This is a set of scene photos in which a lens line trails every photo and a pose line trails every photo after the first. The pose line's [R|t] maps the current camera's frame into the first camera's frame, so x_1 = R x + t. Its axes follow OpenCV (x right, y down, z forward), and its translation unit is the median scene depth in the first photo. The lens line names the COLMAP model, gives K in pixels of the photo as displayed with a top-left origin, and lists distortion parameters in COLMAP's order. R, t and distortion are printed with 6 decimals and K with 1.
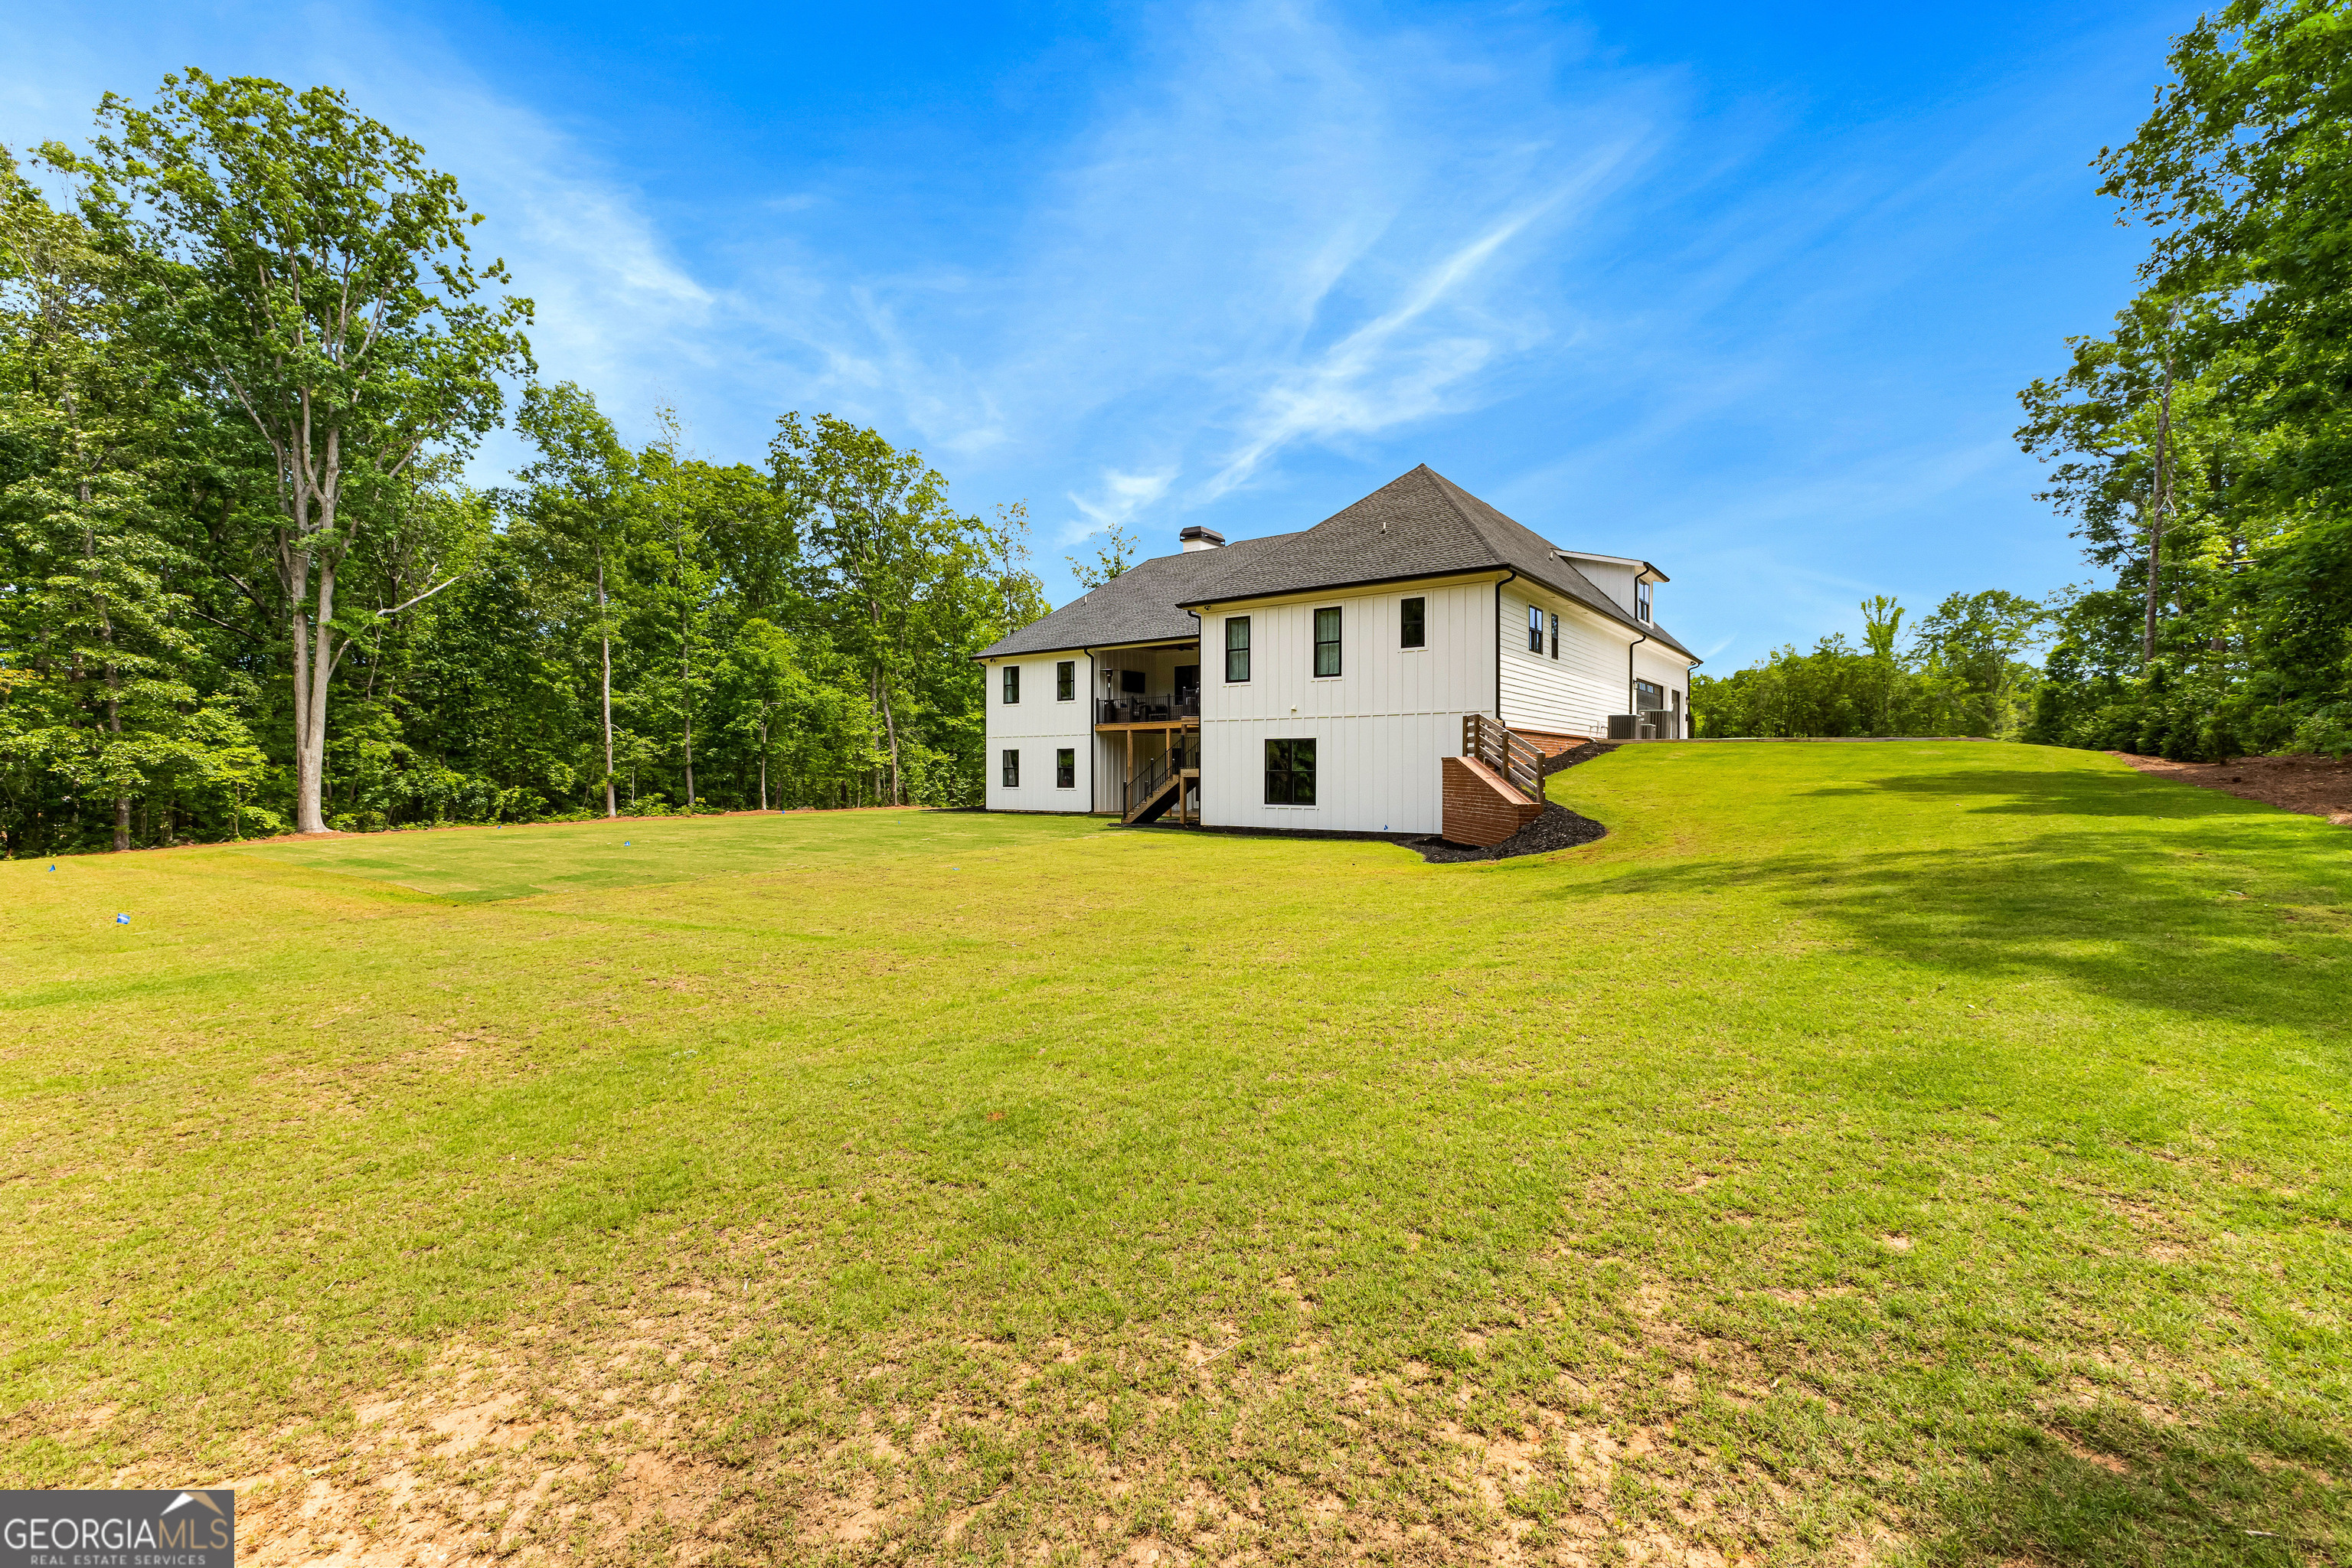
lens RADIAL K [[1027.1, 0, 1163.4], [0, 1027.1, 779.2], [0, 0, 1]] dist [0.009459, 0.000552]
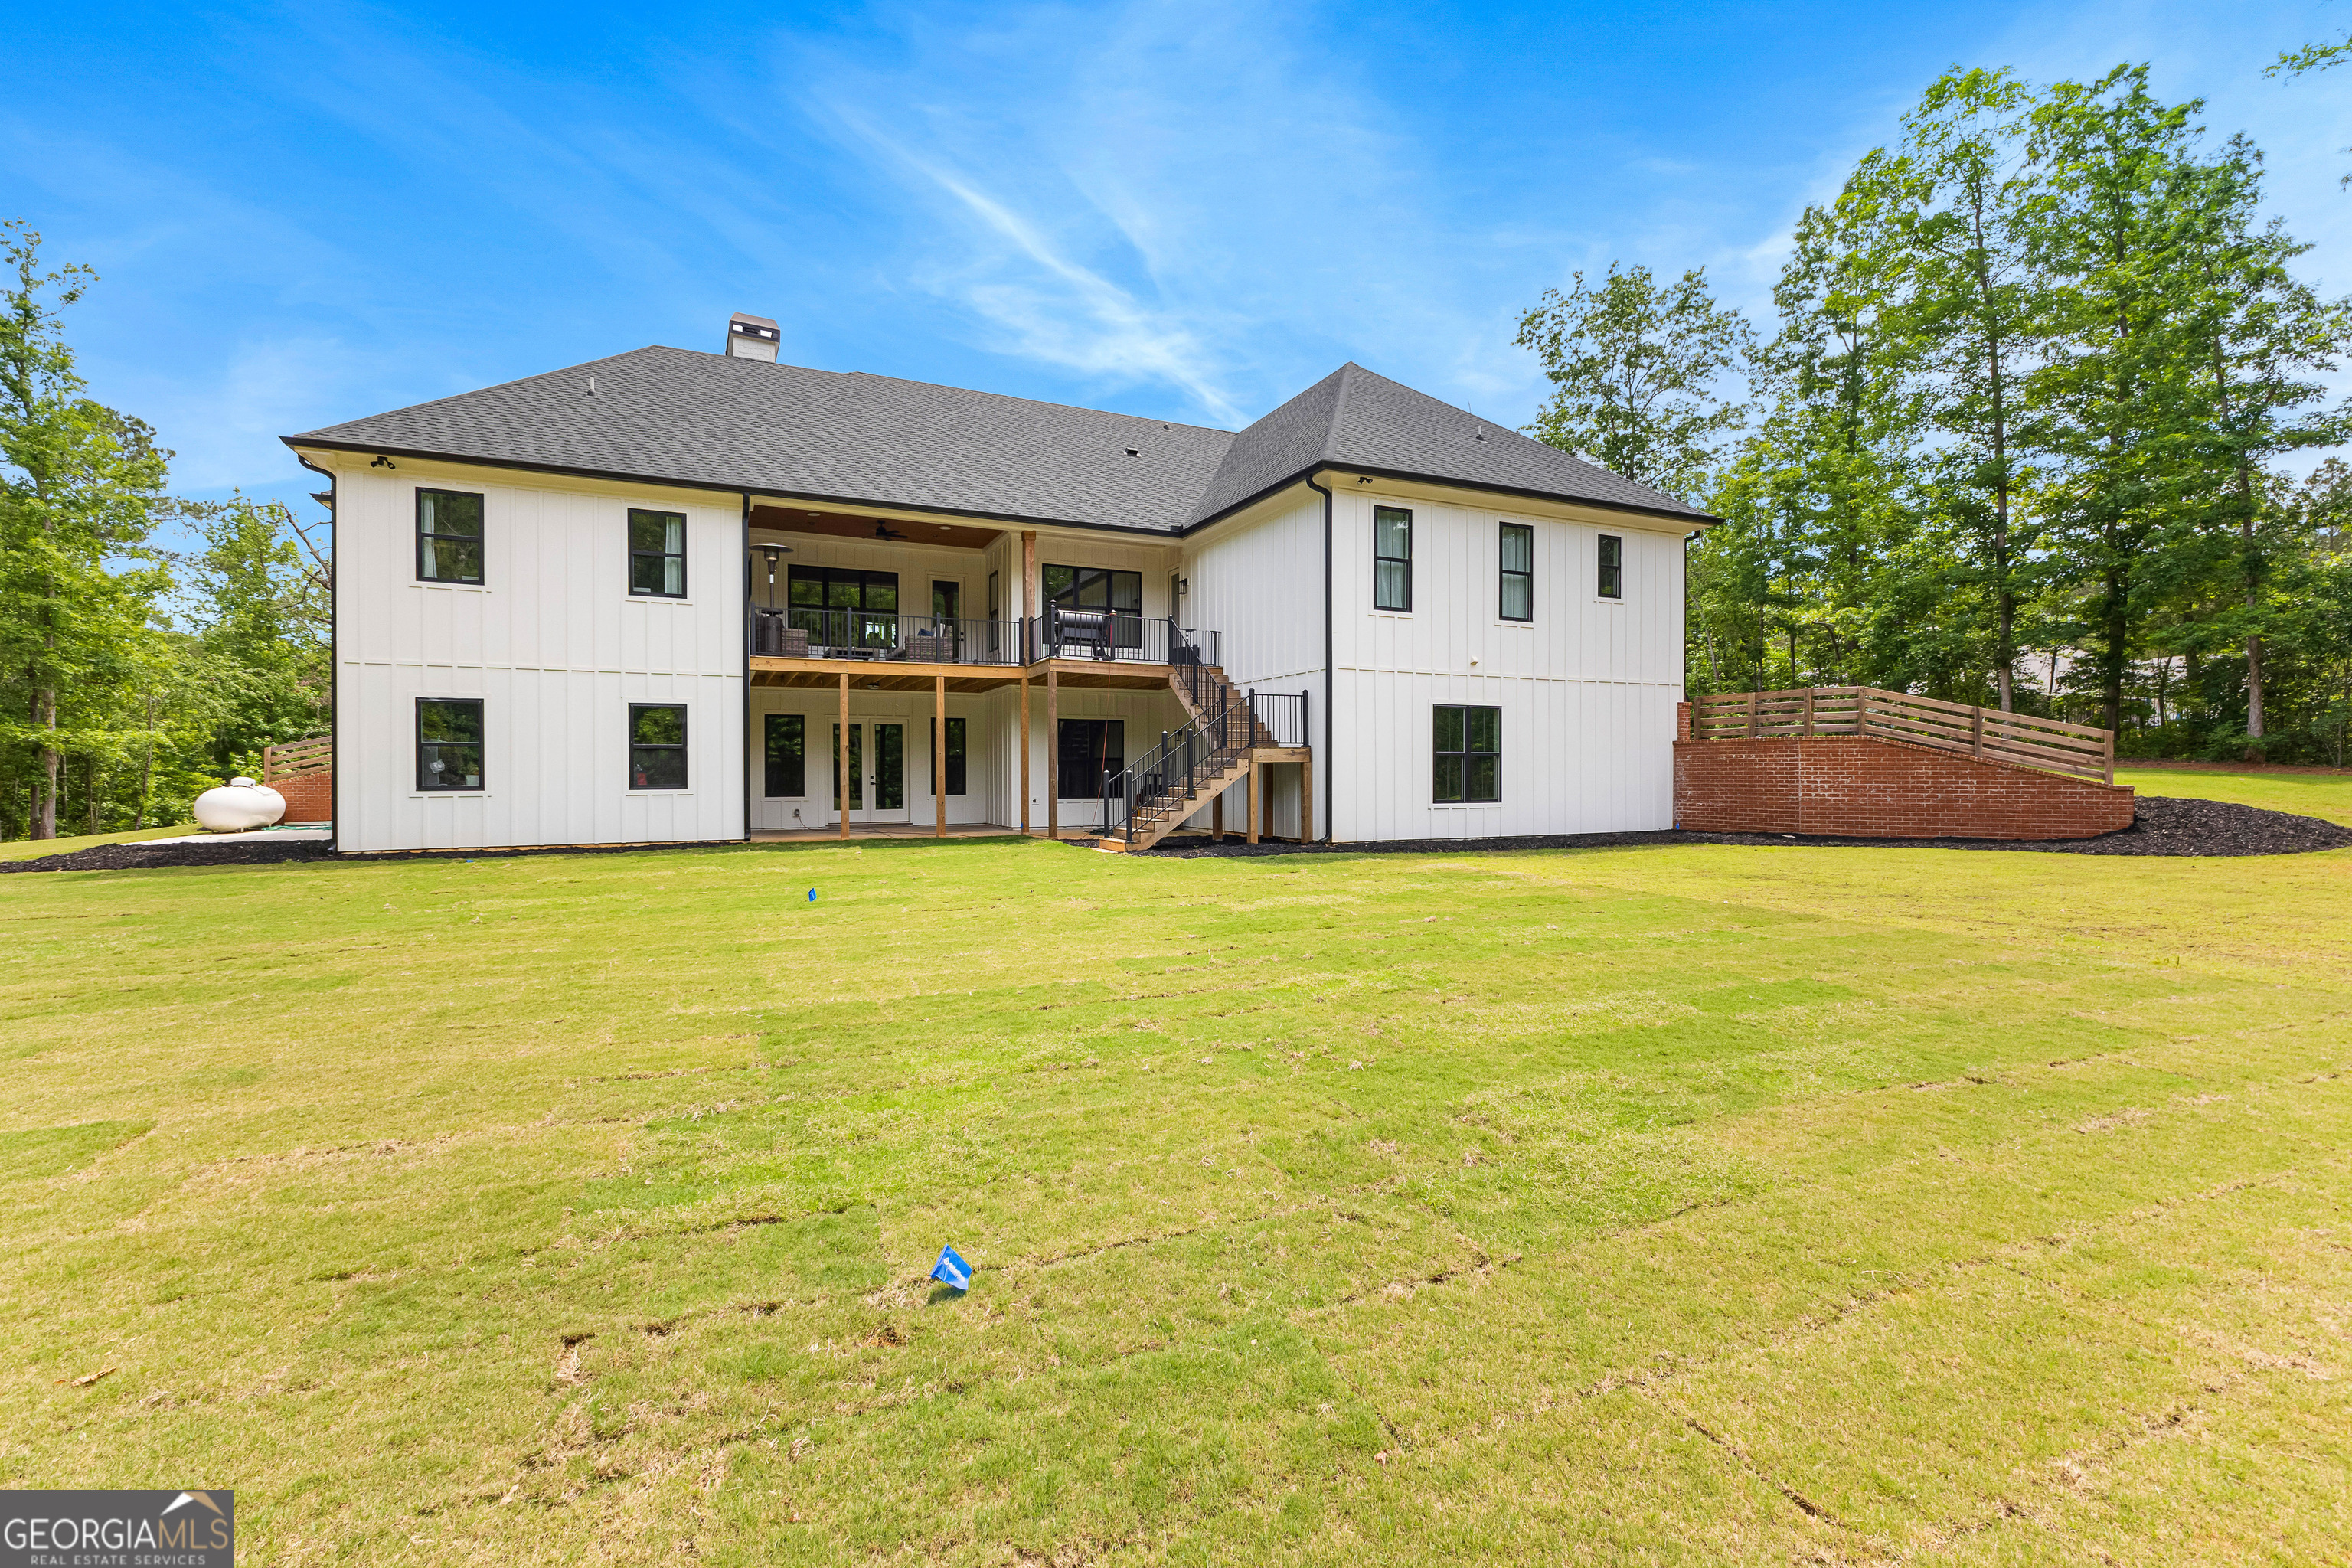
lens RADIAL K [[1027.1, 0, 1177.8], [0, 1027.1, 782.2], [0, 0, 1]] dist [0.009459, 0.000552]
pose [[0.467998, -0.013718, 0.883623, -0.420900], [0.007401, 0.999905, 0.011604, 0.001586], [-0.883698, 0.001109, 0.468056, 0.632922]]
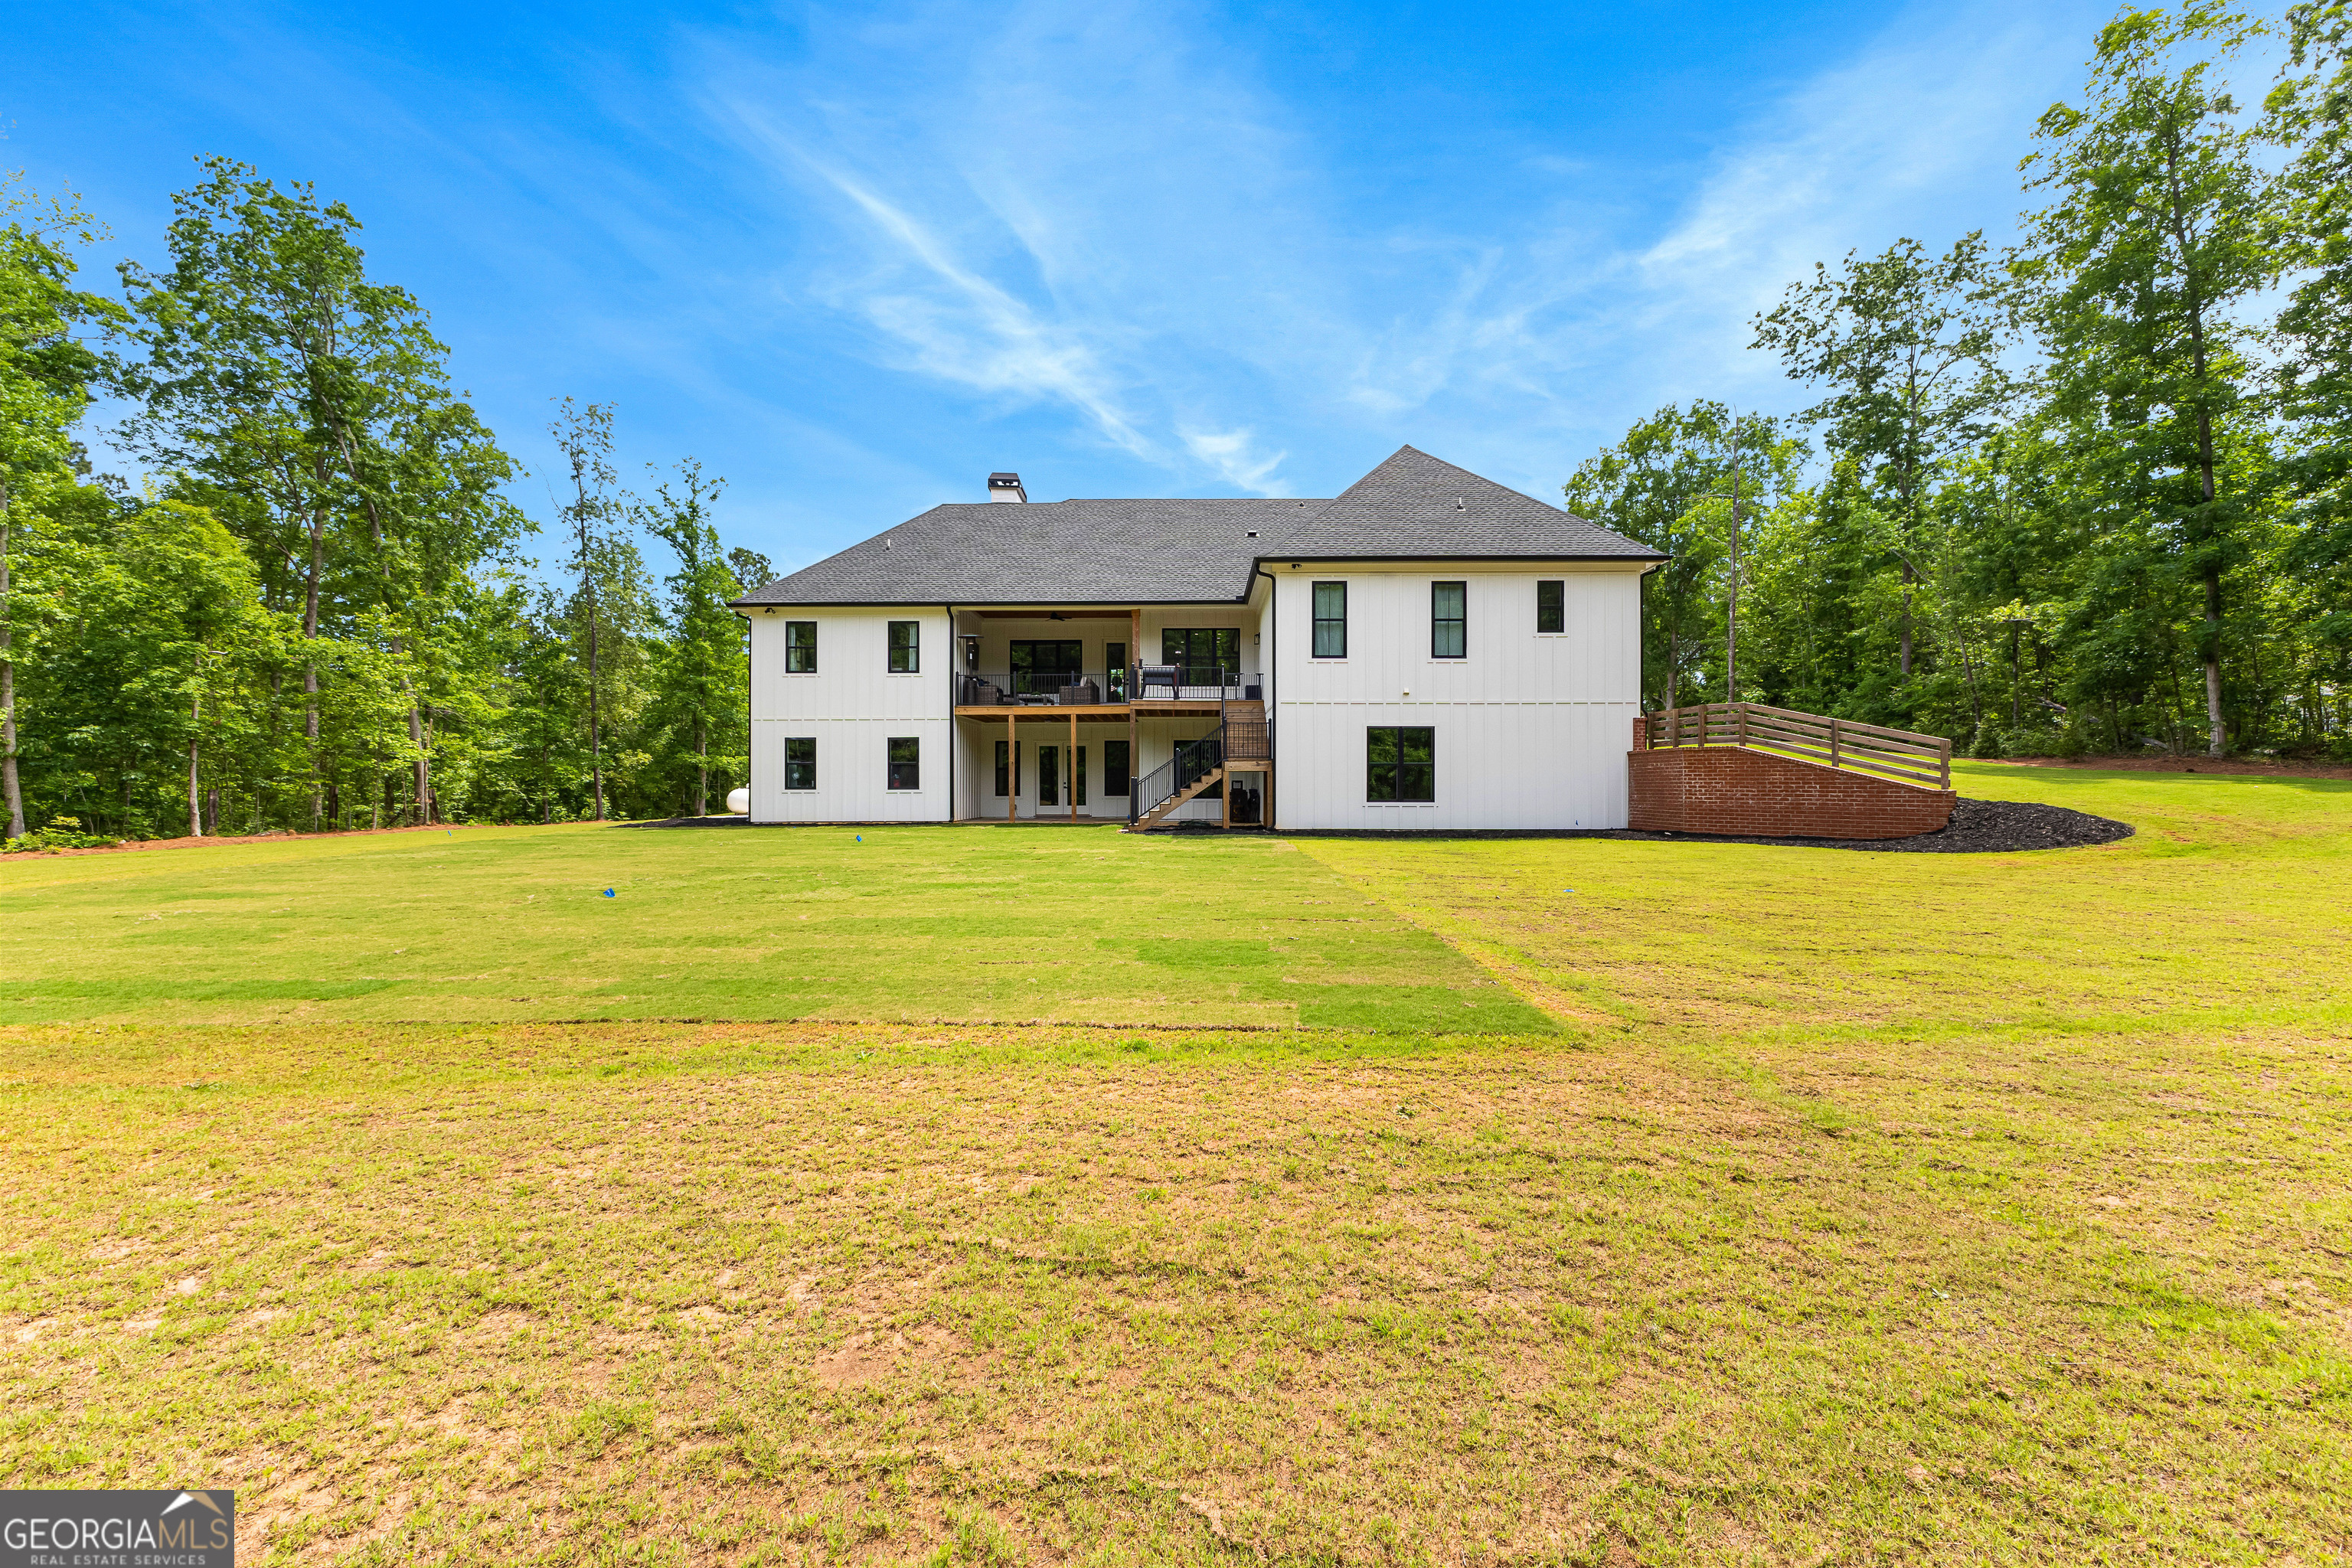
lens RADIAL K [[1027.1, 0, 1179.6], [0, 1027.1, 779.7], [0, 0, 1]] dist [0.009459, 0.000552]
pose [[0.806291, -0.002808, 0.591512, -0.405908], [0.007187, 0.999961, -0.005049, 0.006624], [-0.591475, 0.008322, 0.806280, 0.302143]]
